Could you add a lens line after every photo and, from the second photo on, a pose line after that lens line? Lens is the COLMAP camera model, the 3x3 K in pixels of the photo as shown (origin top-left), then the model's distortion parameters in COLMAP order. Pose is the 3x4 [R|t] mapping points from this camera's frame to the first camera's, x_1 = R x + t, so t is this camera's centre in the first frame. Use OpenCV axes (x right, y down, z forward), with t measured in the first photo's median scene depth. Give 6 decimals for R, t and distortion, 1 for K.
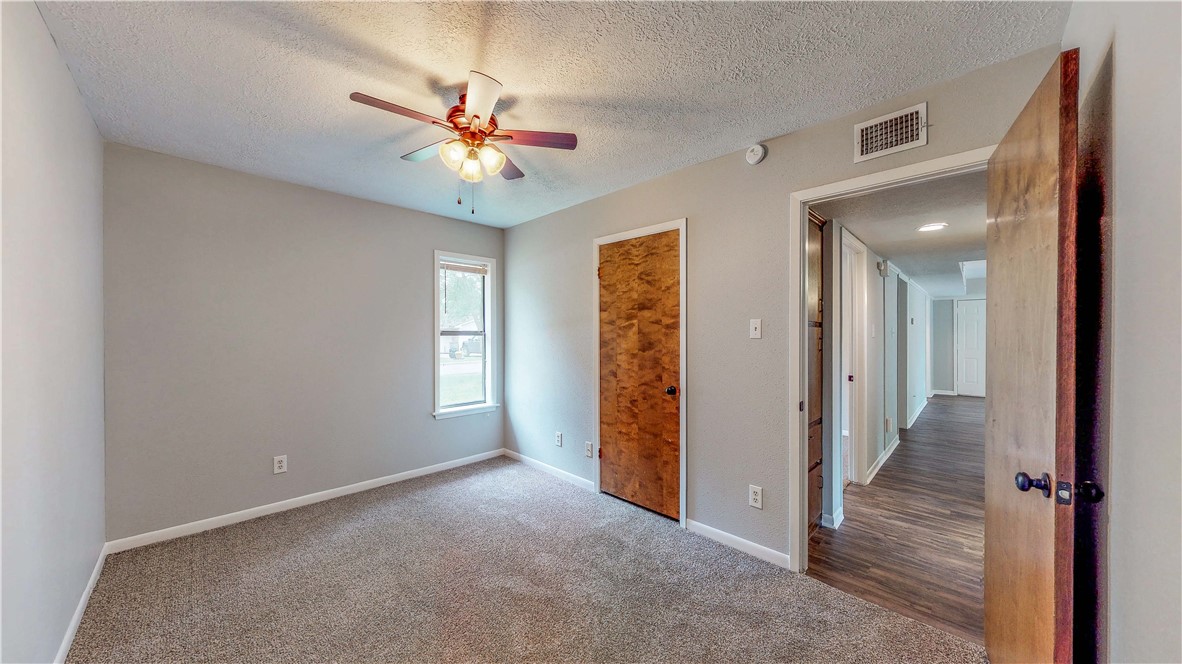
lens RADIAL K [[391.6, 0, 594.6], [0, 391.6, 330.2], [0, 0, 1]] dist [0.000433, 0.000142]
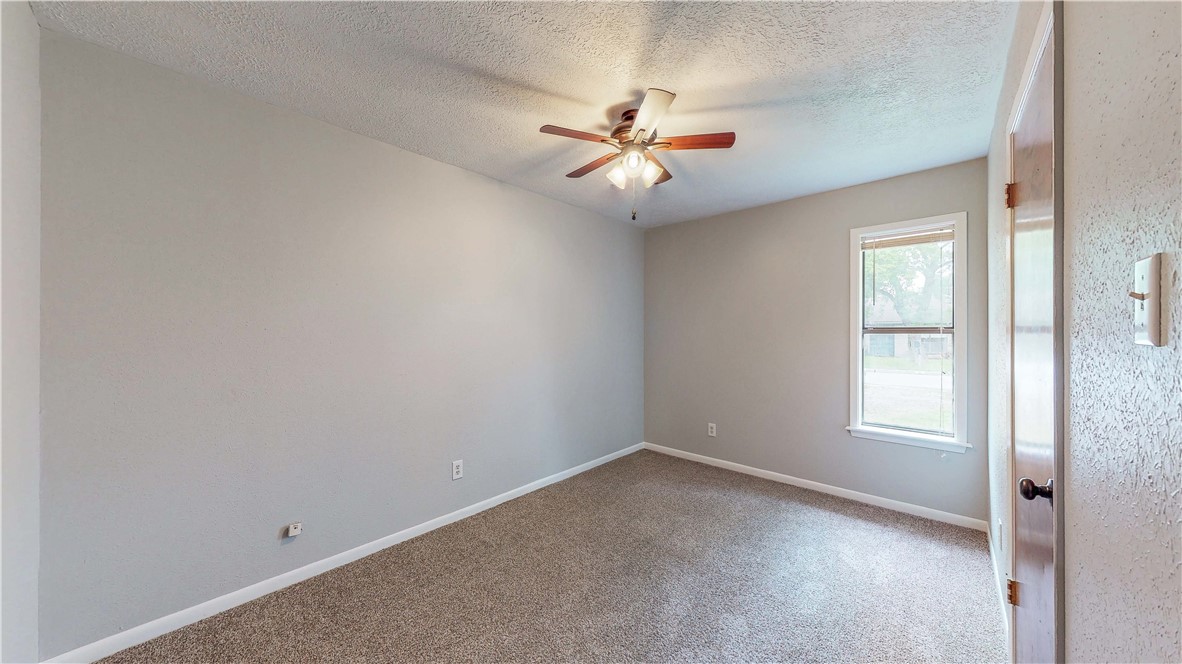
lens RADIAL K [[391.6, 0, 595.7], [0, 391.6, 331.5], [0, 0, 1]] dist [0.000433, 0.000142]
pose [[0.066627, 0.002862, -0.997774, 0.405918], [-0.002962, 0.999992, 0.002670, 0.010815], [0.997774, 0.002778, 0.066635, 0.444834]]
